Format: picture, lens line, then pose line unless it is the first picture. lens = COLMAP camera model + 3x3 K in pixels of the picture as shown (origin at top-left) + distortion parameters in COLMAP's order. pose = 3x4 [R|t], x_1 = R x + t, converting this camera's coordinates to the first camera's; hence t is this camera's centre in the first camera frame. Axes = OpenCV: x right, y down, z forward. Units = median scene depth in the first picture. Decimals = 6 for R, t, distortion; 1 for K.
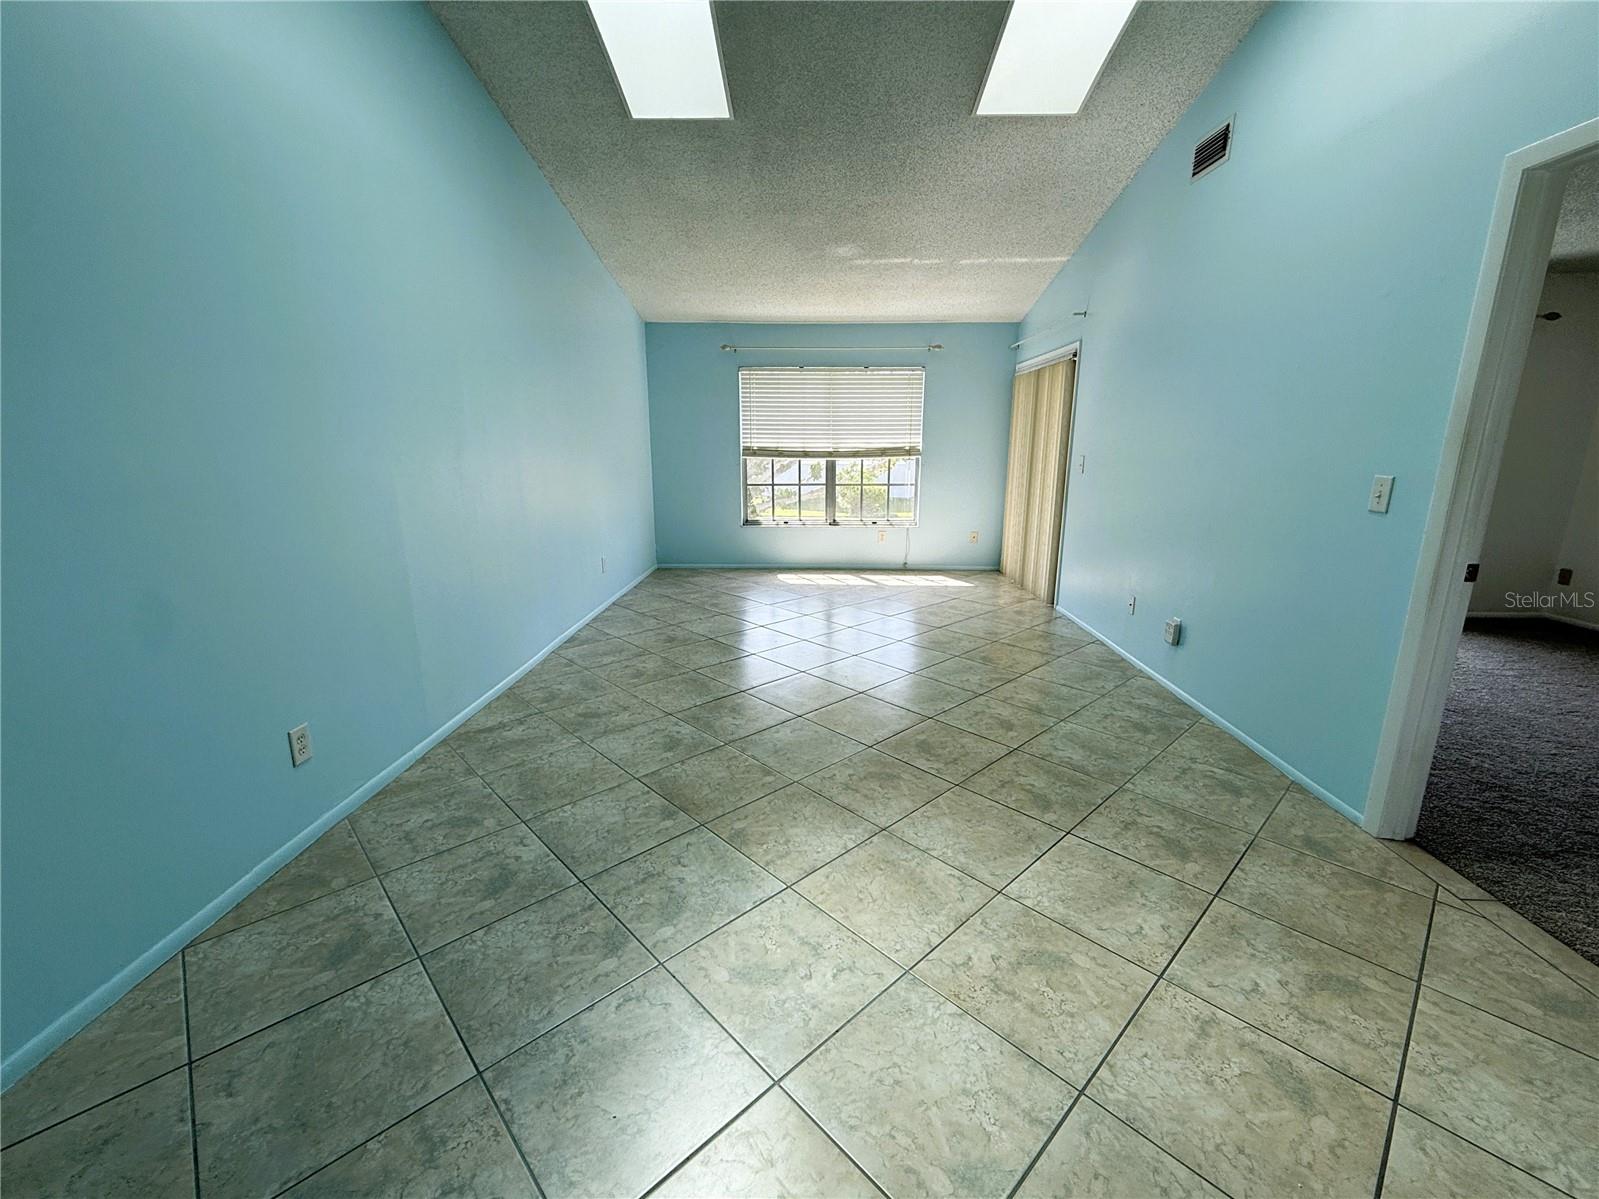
lens RADIAL K [[639.6, 0, 797.1], [0, 639.6, 599.6], [0, 0, 1]] dist [-0.000353, 0.000454]
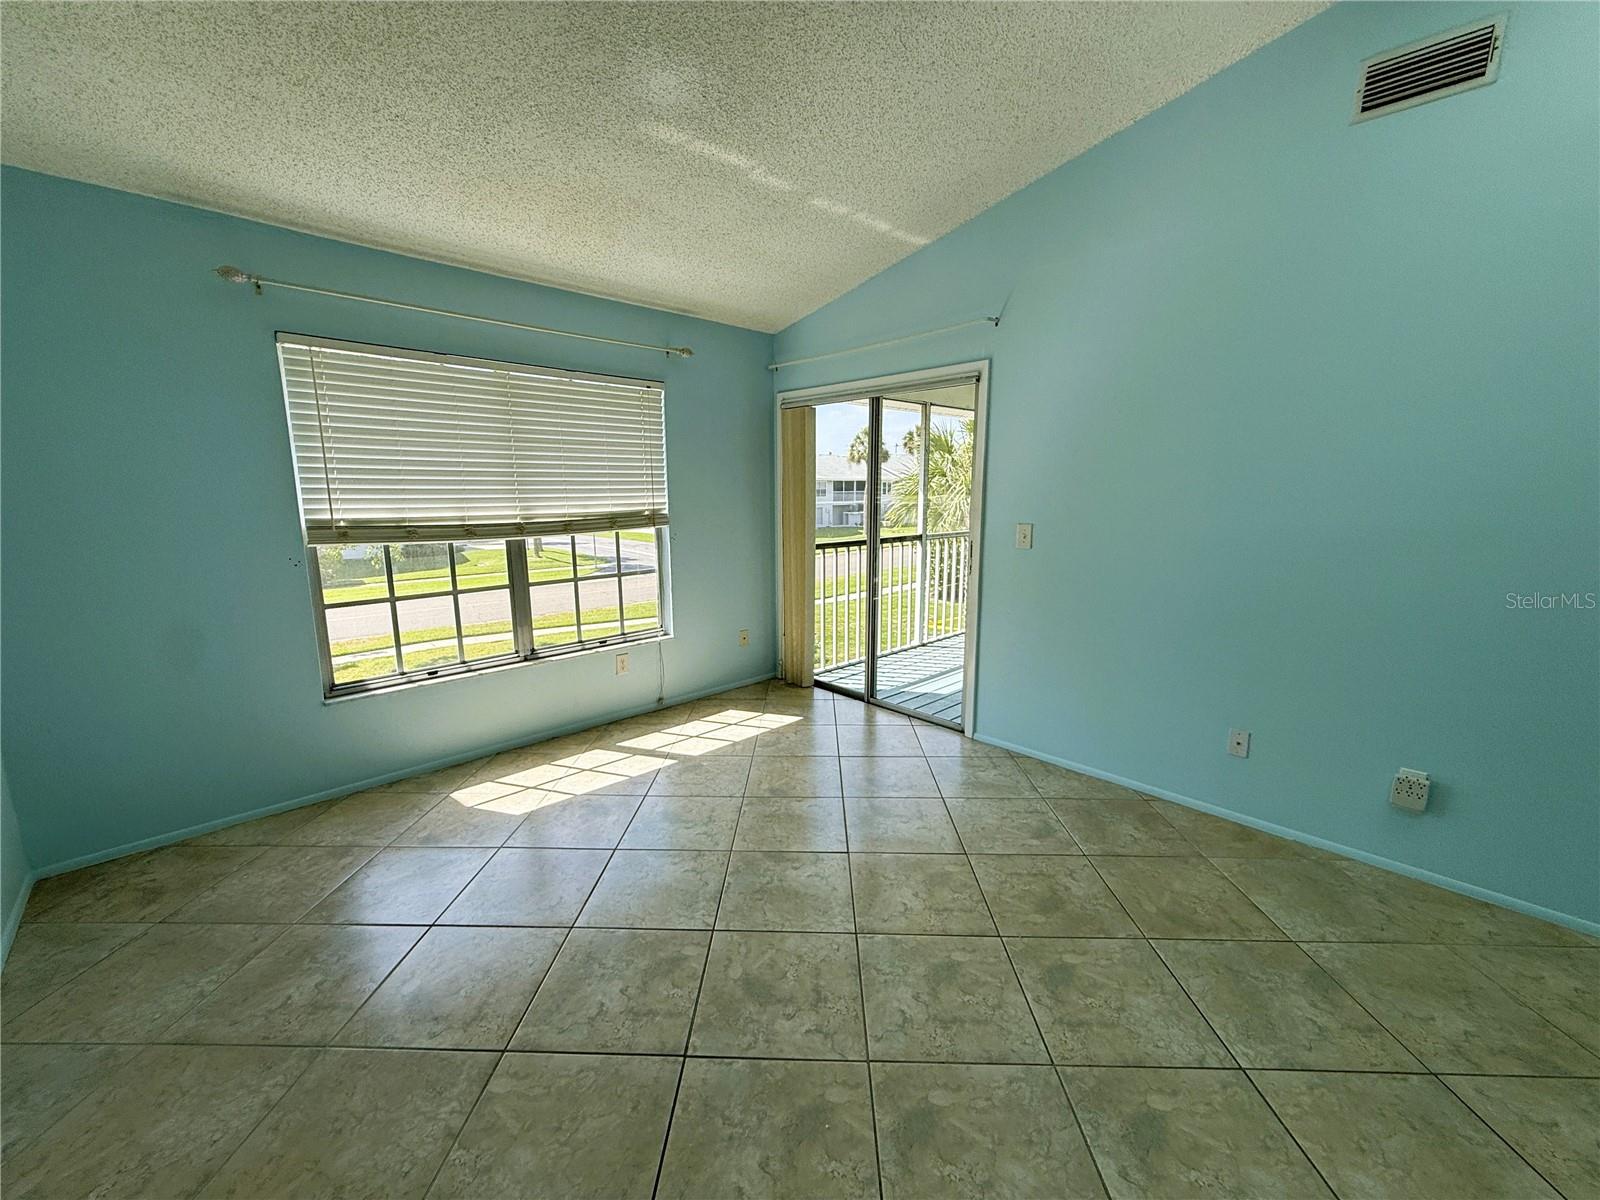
lens RADIAL K [[640.0, 0, 797.6], [0, 640.0, 600.1], [0, 0, 1]] dist [-0.000353, 0.000454]
pose [[0.710625, -0.123372, 0.692670, -0.153213], [0.173905, 0.984758, -0.003018, -0.130369], [-0.681740, 0.122604, 0.721248, 0.481249]]
